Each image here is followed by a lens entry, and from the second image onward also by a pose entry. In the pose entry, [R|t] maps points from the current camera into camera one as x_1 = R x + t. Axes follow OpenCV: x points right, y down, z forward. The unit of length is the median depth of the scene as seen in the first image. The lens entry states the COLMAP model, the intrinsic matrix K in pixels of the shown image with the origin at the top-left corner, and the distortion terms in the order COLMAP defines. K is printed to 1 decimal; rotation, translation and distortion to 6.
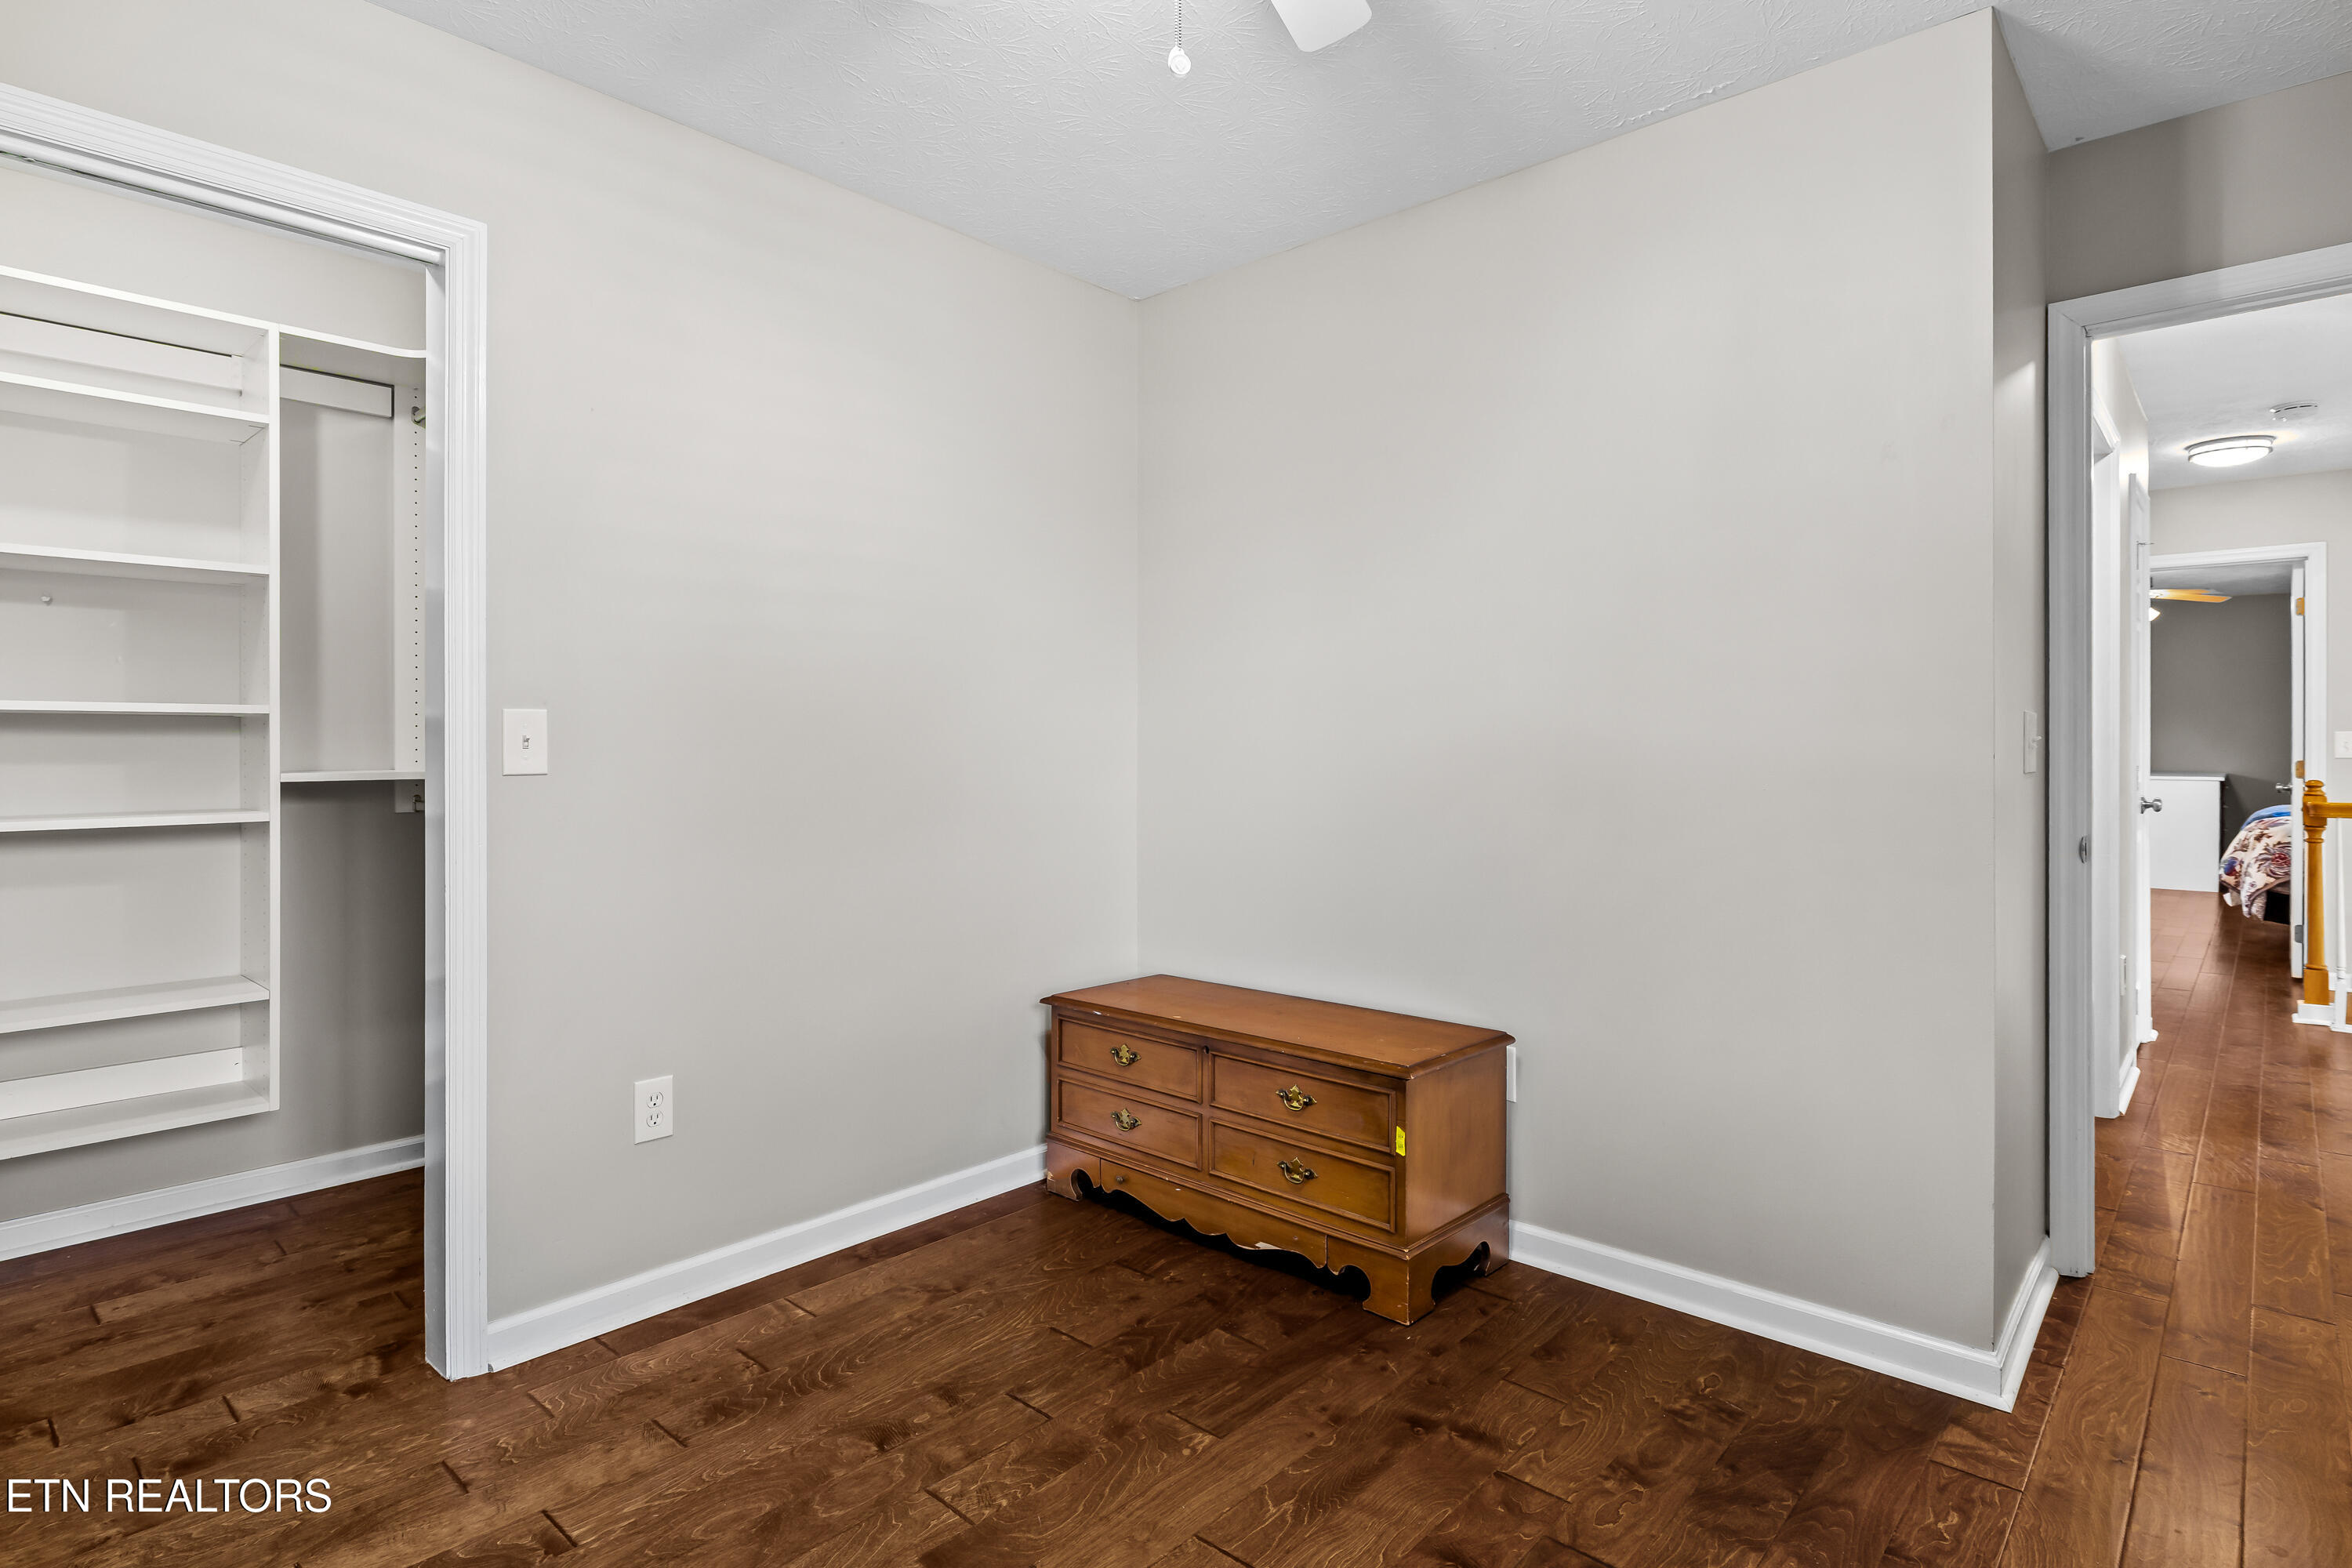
lens RADIAL K [[1216.3, 0, 1176.0], [0, 1216.3, 784.0], [0, 0, 1]] dist [0.000387, 0.000189]
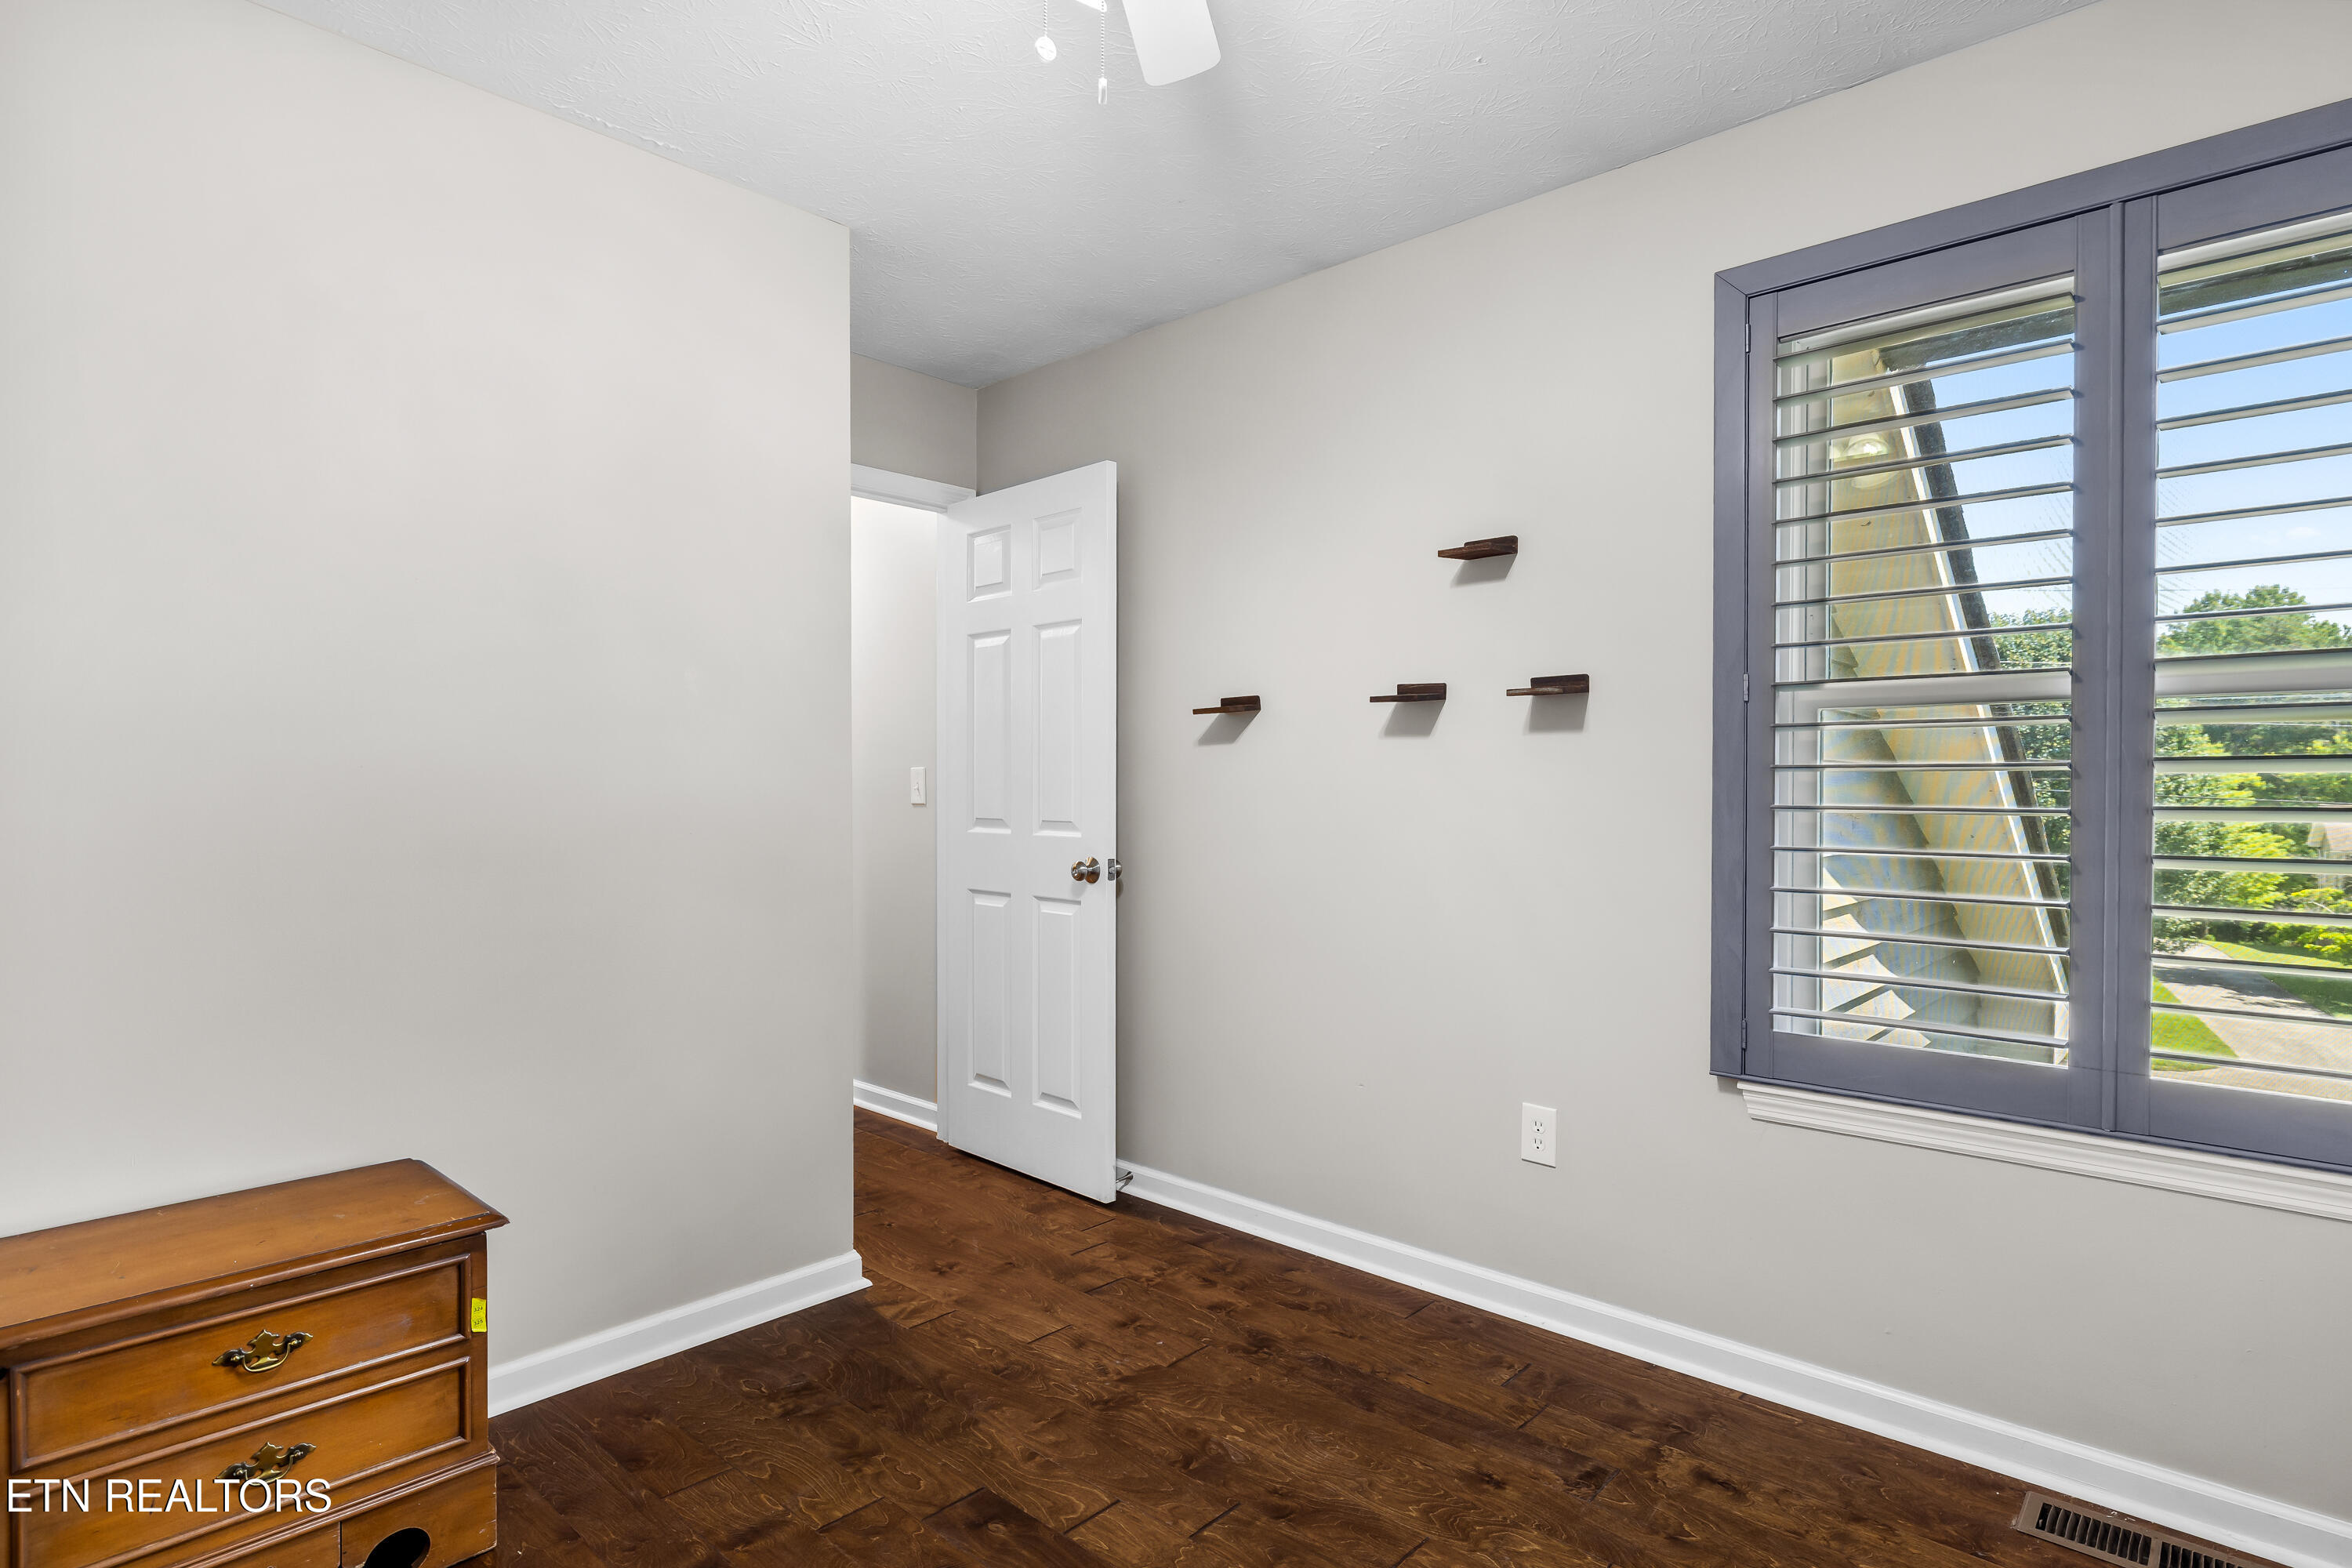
lens RADIAL K [[1216.3, 0, 1176.0], [0, 1216.3, 784.0], [0, 0, 1]] dist [0.000387, 0.000189]
pose [[0.009478, 0.002796, 0.999951, -0.693710], [0.028088, 0.999601, -0.003061, -0.033860], [-0.999561, 0.028116, 0.009396, 0.643642]]
